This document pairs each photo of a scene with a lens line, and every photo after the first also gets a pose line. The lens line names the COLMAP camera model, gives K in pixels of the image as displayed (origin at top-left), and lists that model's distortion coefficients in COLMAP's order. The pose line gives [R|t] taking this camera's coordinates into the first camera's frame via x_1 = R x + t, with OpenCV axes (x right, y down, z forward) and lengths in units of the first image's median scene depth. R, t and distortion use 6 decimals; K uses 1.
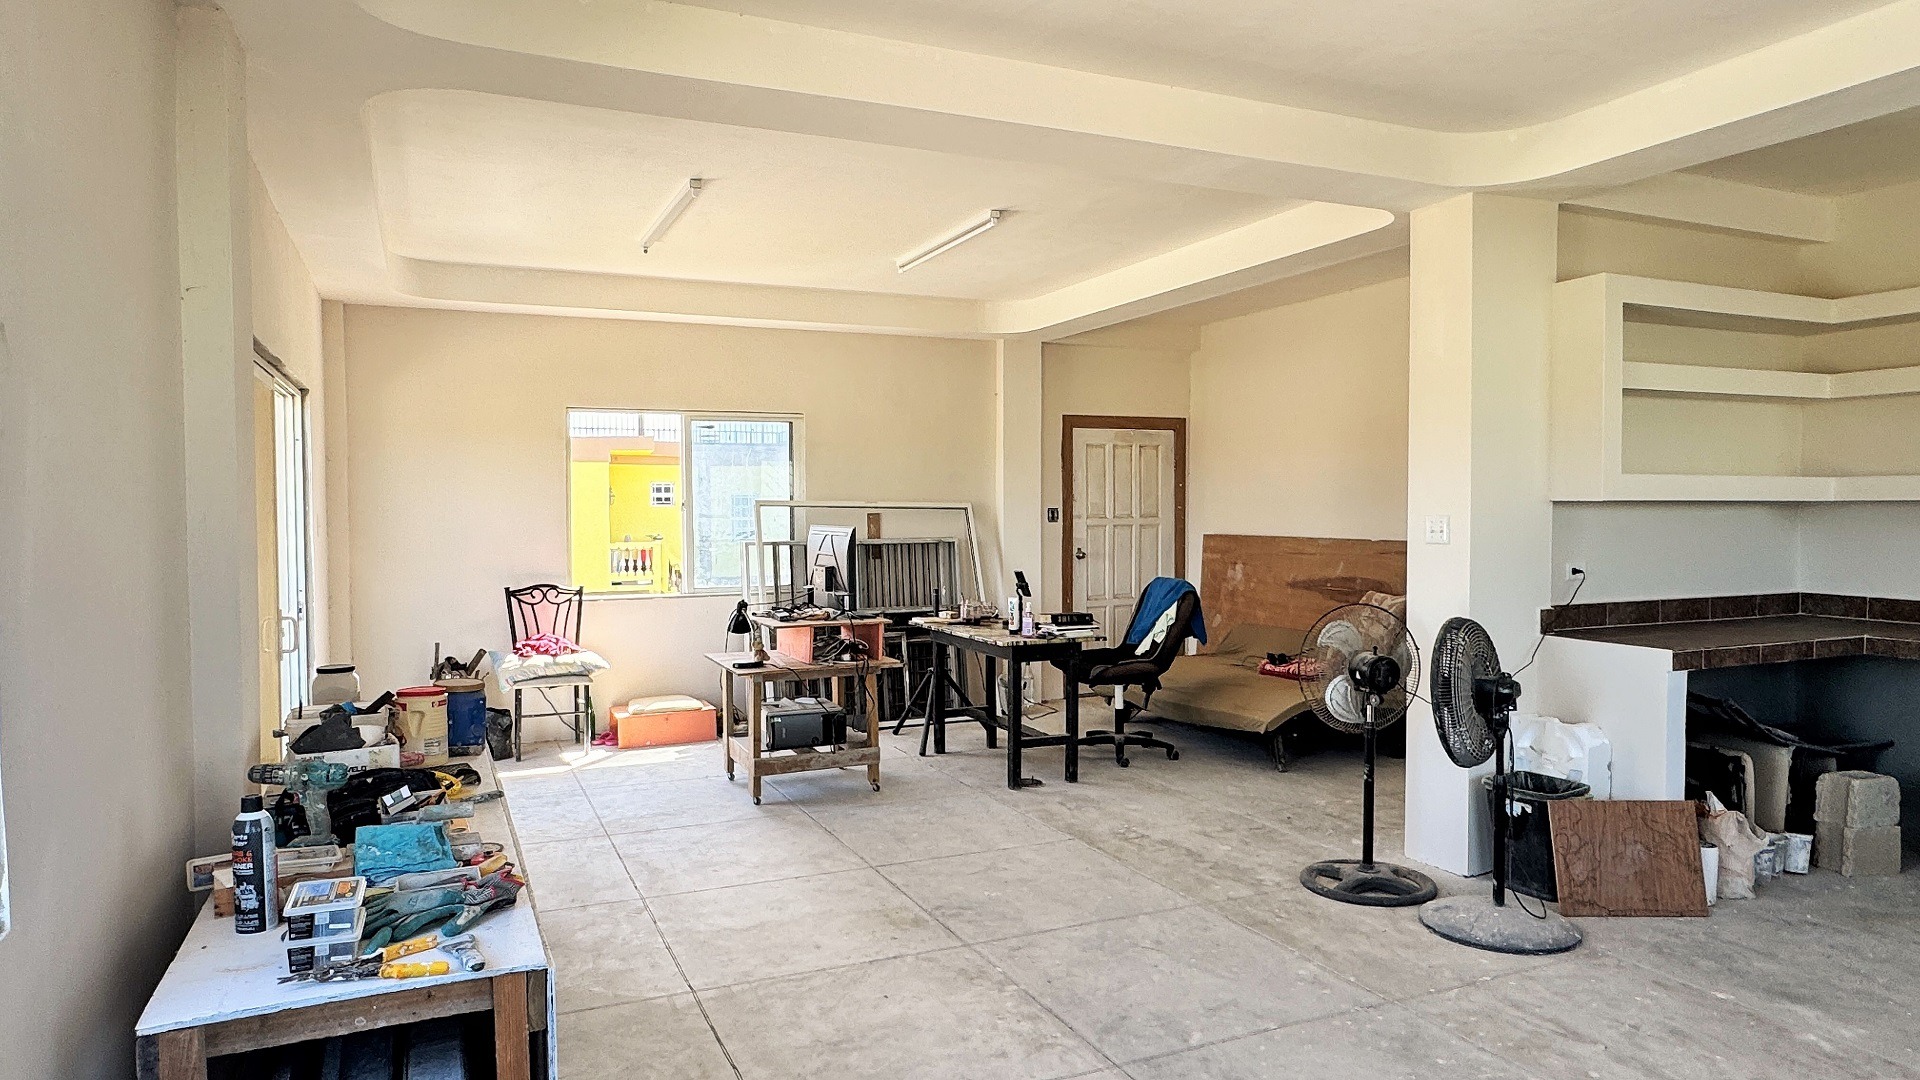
lens RADIAL K [[1159.4, 0, 953.1], [0, 1159.4, 542.6], [0, 0, 1]] dist [-0.003520, 0.003089]
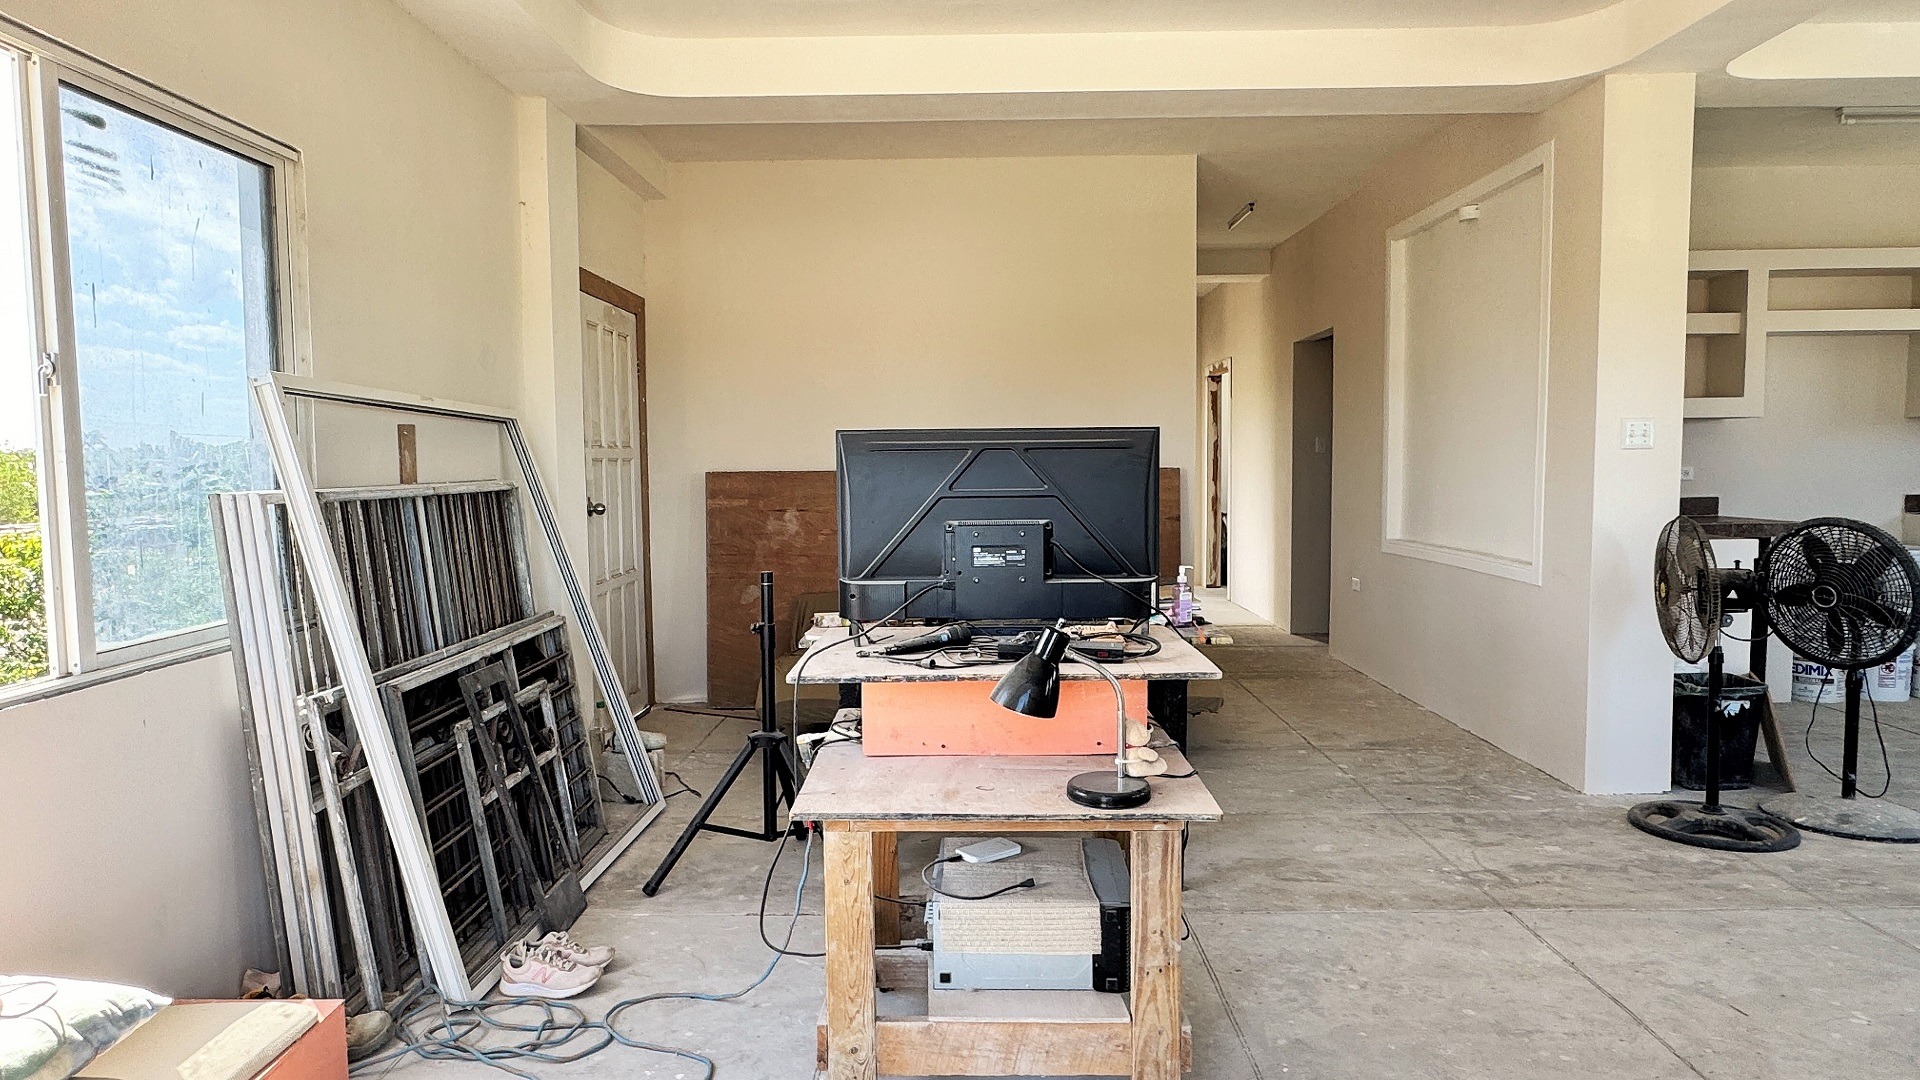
lens RADIAL K [[1159.4, 0, 956.3], [0, 1159.4, 529.4], [0, 0, 1]] dist [-0.003520, 0.003089]
pose [[0.421124, -0.052587, 0.905477, -0.741593], [0.037305, 0.998477, 0.040638, 0.009084], [-0.906236, 0.016665, 0.422444, 1.250418]]
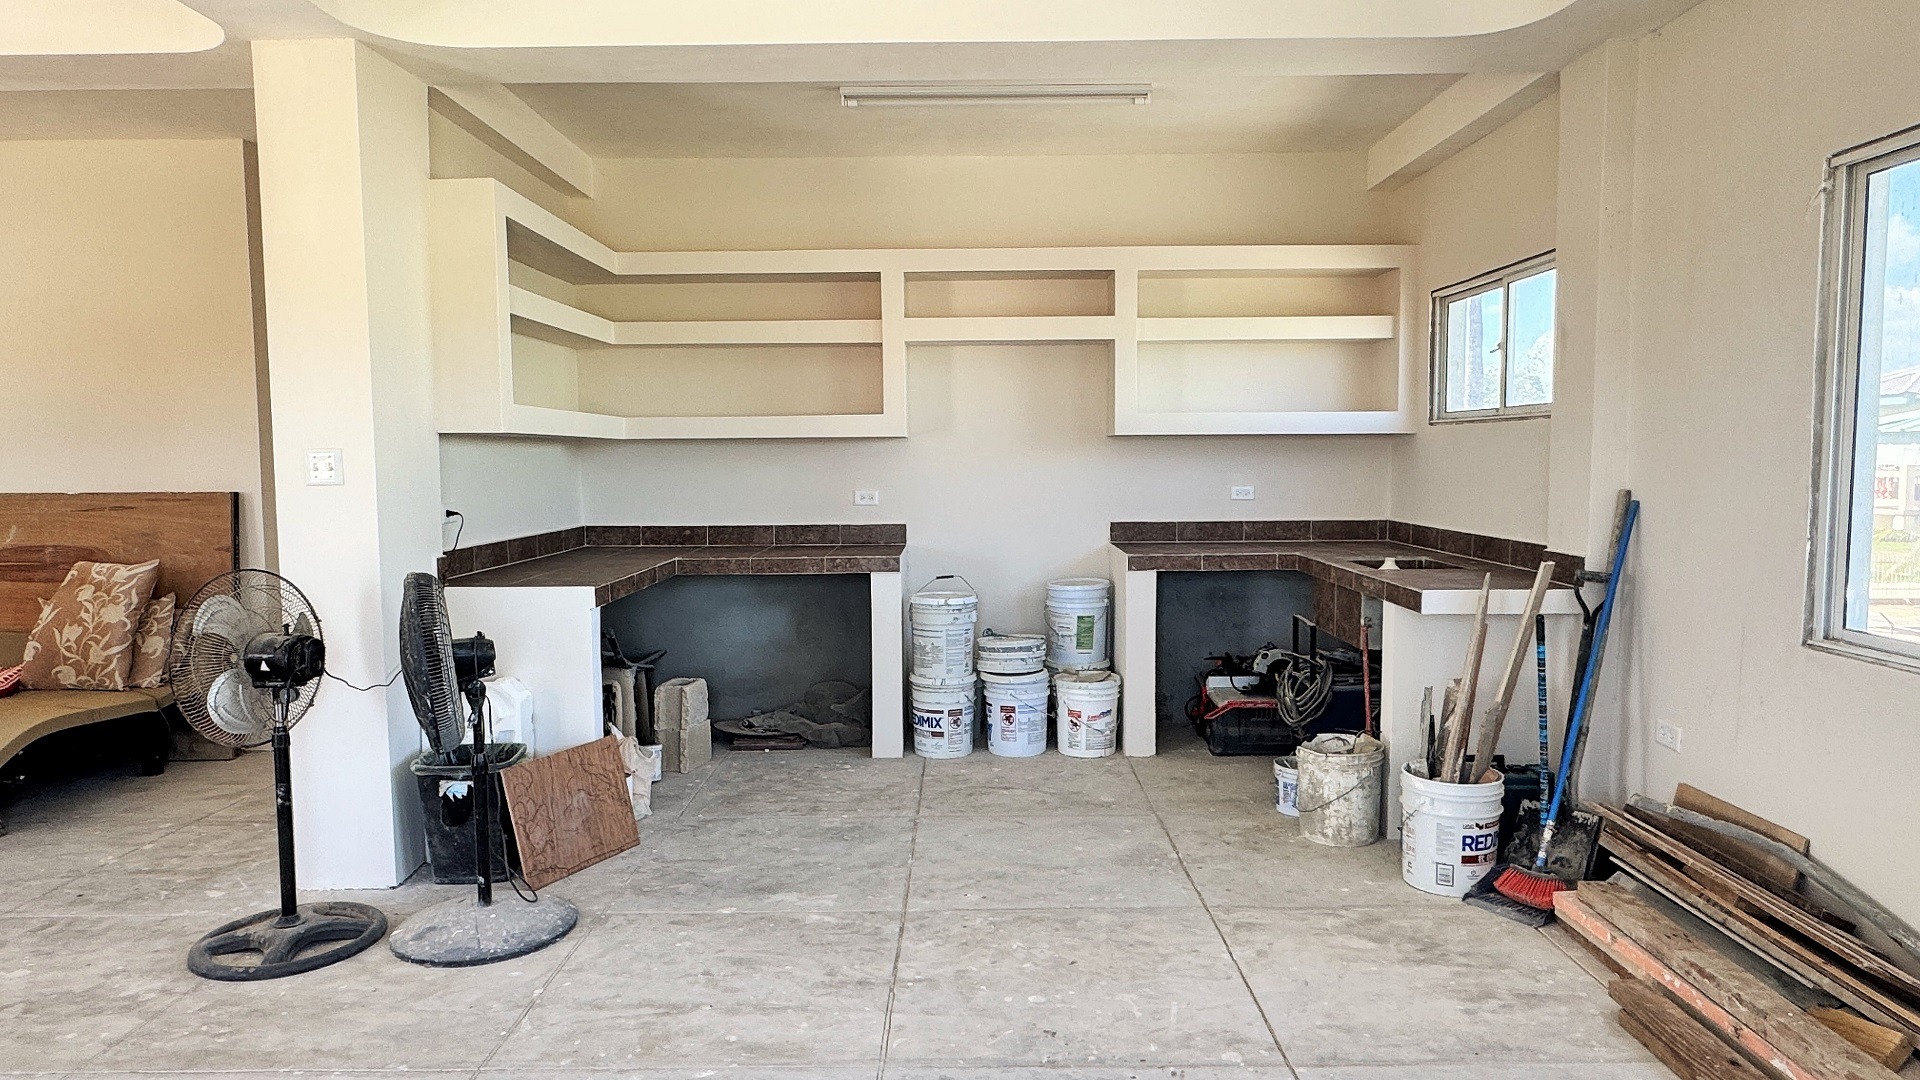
lens RADIAL K [[1159.4, 0, 957.3], [0, 1159.4, 552.5], [0, 0, 1]] dist [-0.003520, 0.003089]
pose [[0.412027, -0.074498, 0.908121, -0.127350], [0.033818, 0.997216, 0.066463, 0.009444], [-0.910544, 0.003326, 0.413399, 0.302984]]
